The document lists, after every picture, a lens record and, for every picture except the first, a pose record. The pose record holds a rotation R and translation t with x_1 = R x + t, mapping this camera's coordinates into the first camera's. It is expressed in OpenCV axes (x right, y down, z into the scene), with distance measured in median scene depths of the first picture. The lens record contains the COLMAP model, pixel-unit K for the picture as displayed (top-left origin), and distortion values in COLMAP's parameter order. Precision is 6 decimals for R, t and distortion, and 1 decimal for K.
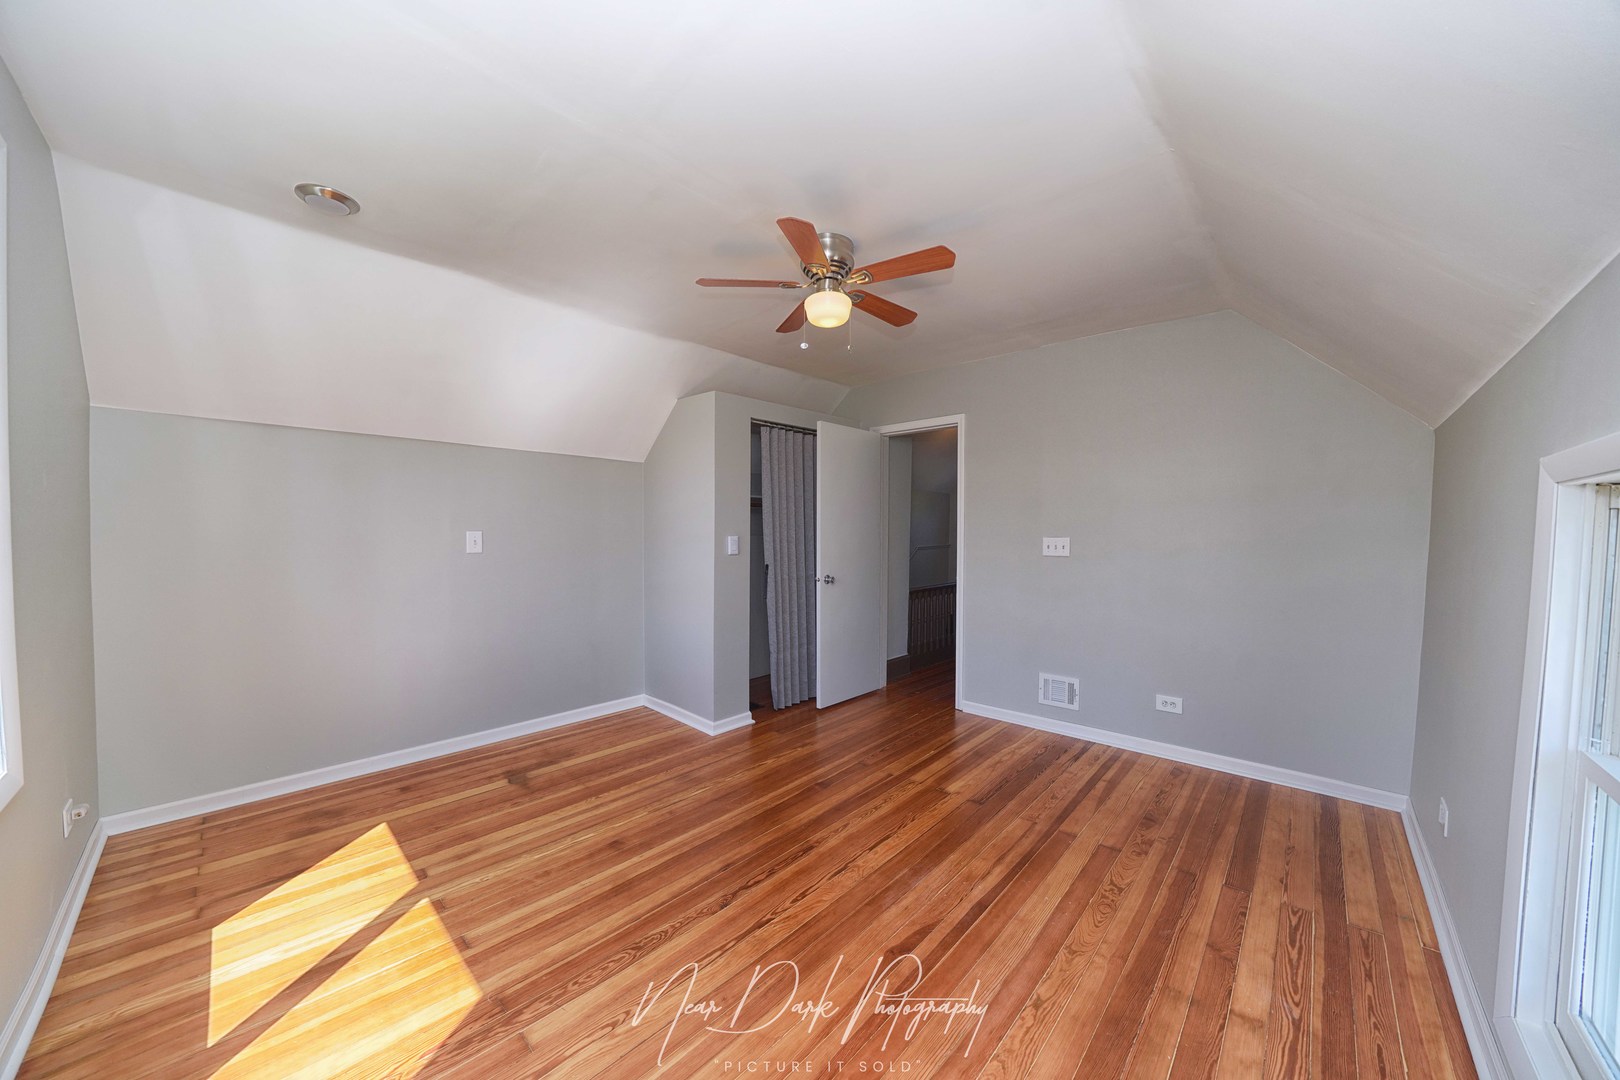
lens RADIAL K [[561.9, 0, 810.0], [0, 561.9, 540.0], [0, 0, 1]] dist [-0.022976, 0.002222]
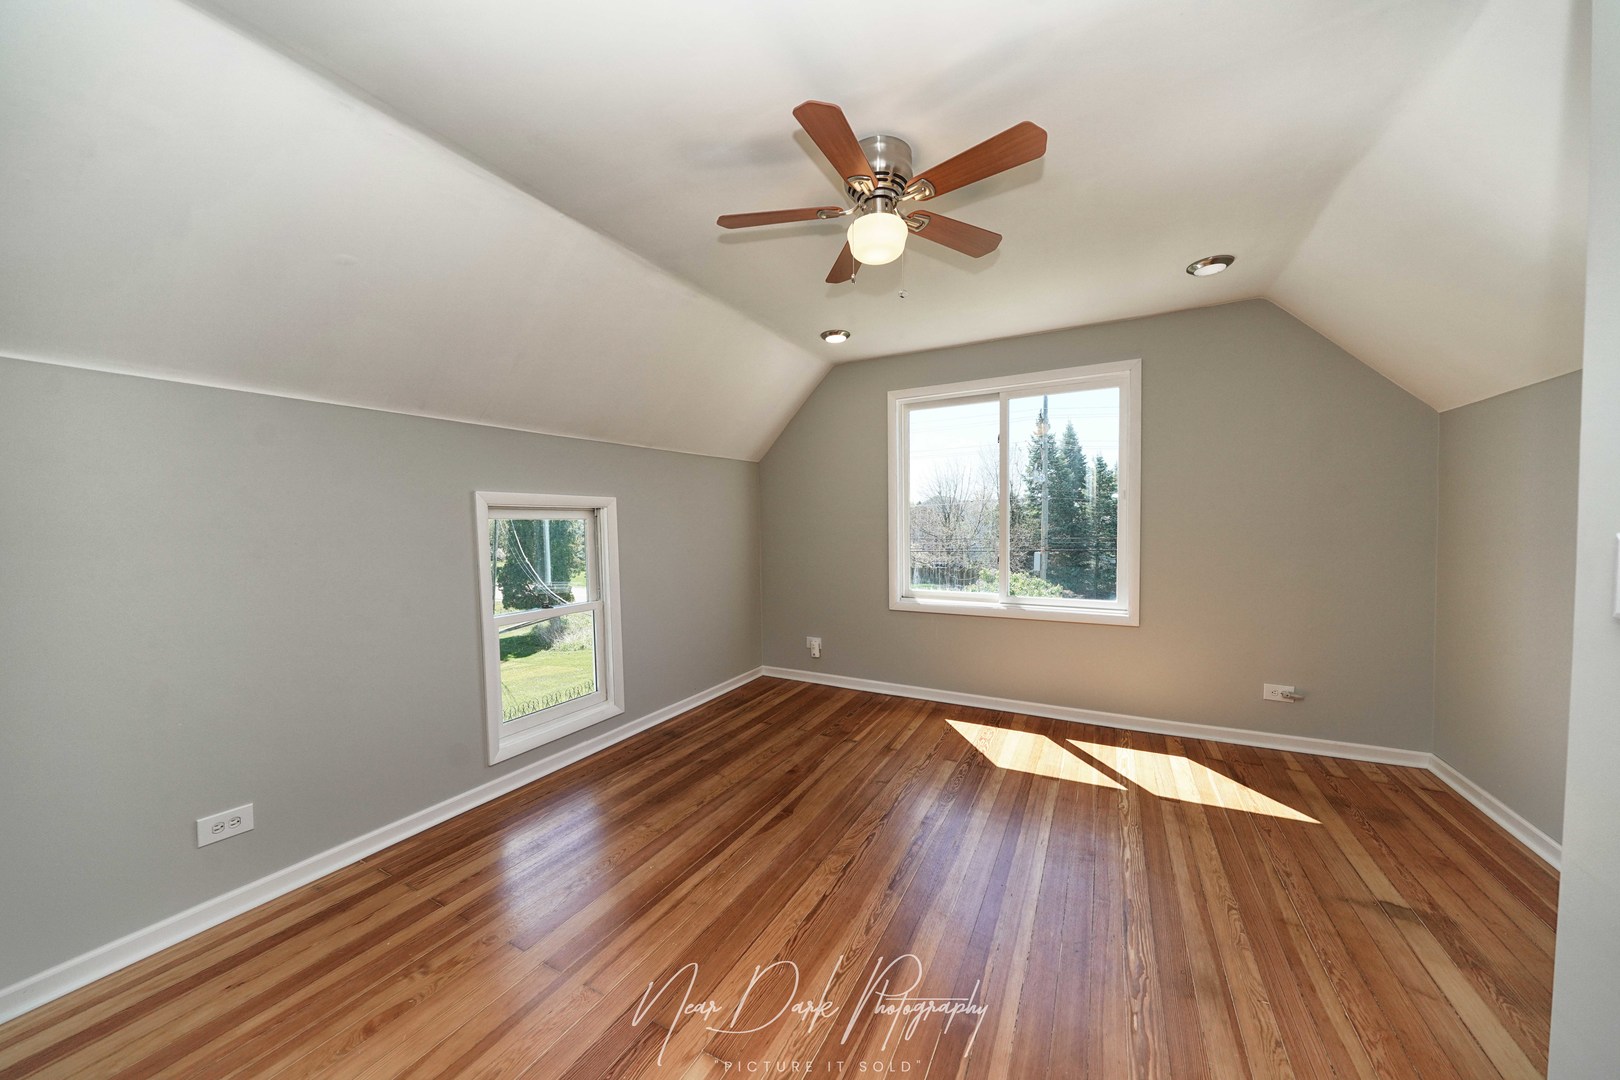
lens RADIAL K [[557.9, 0, 810.0], [0, 557.9, 540.0], [0, 0, 1]] dist [-0.001918, -0.000176]
pose [[-0.966528, 0.016102, -0.256054, 0.338188], [0.004724, 0.998976, 0.044989, -0.025359], [0.256516, 0.042273, -0.965615, 1.787357]]
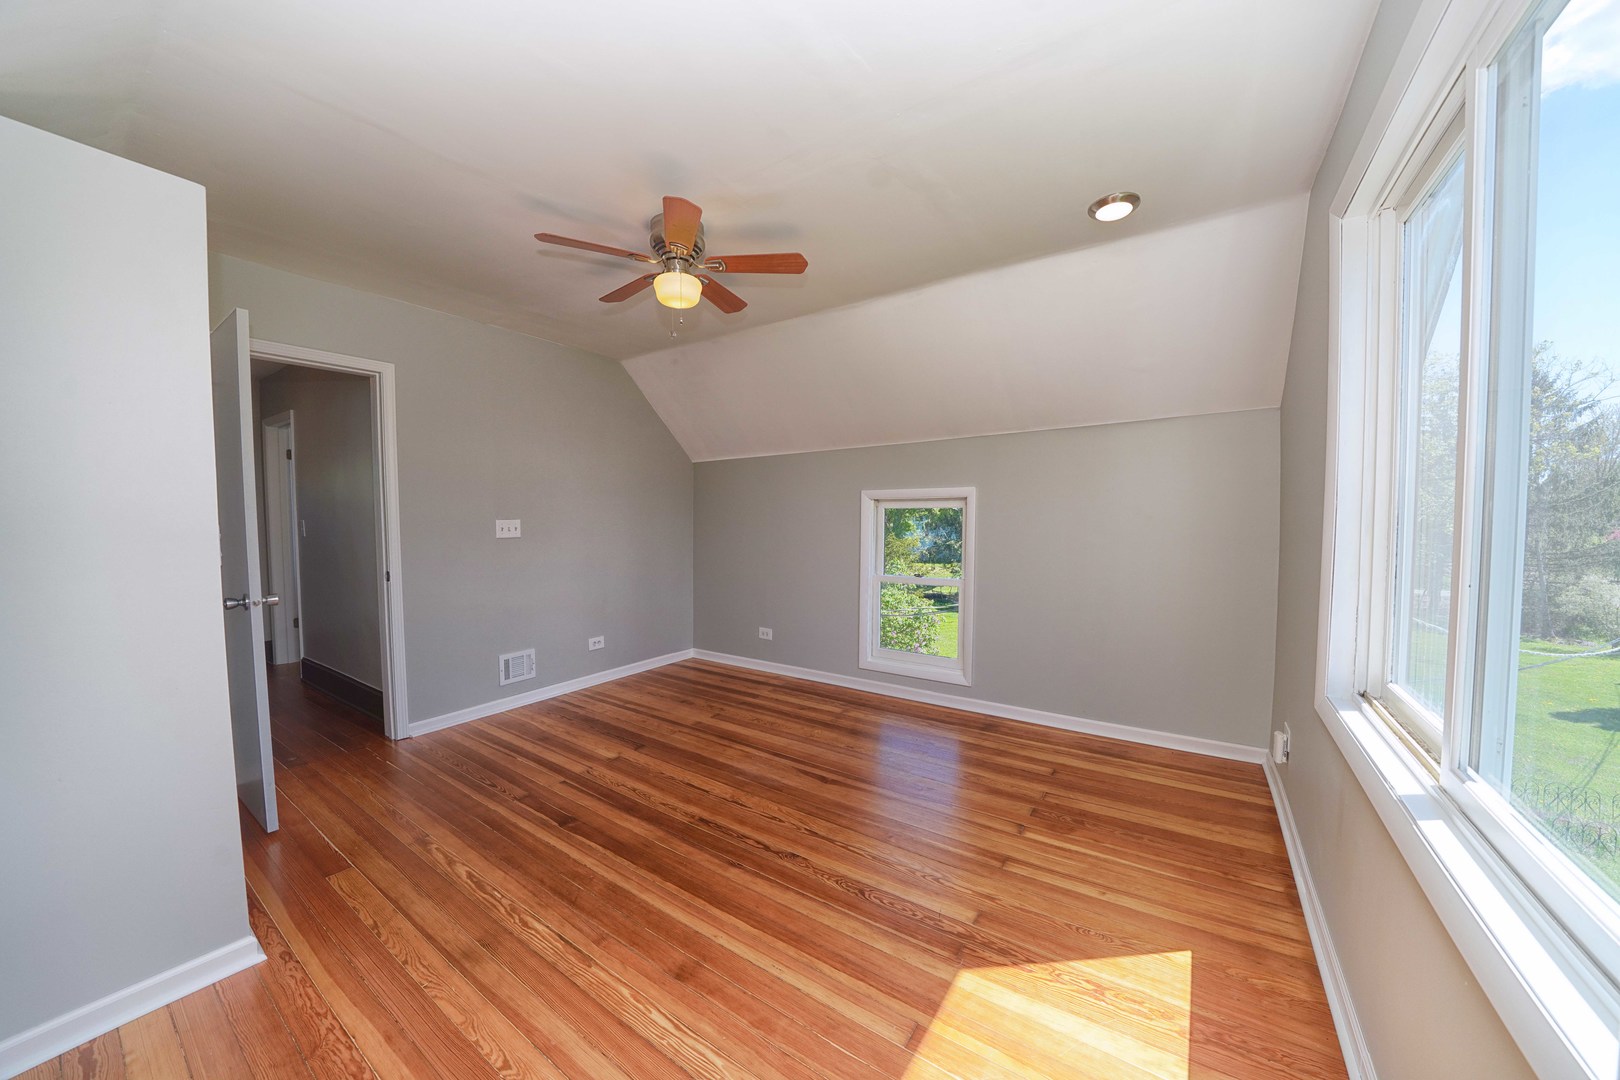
lens RADIAL K [[561.9, 0, 810.0], [0, 561.9, 540.0], [0, 0, 1]] dist [-0.022976, 0.002222]
pose [[-0.148524, -0.046309, 0.987824, -1.027427], [0.019219, 0.998579, 0.049703, -0.012309], [-0.988722, 0.026367, -0.147423, 0.945828]]
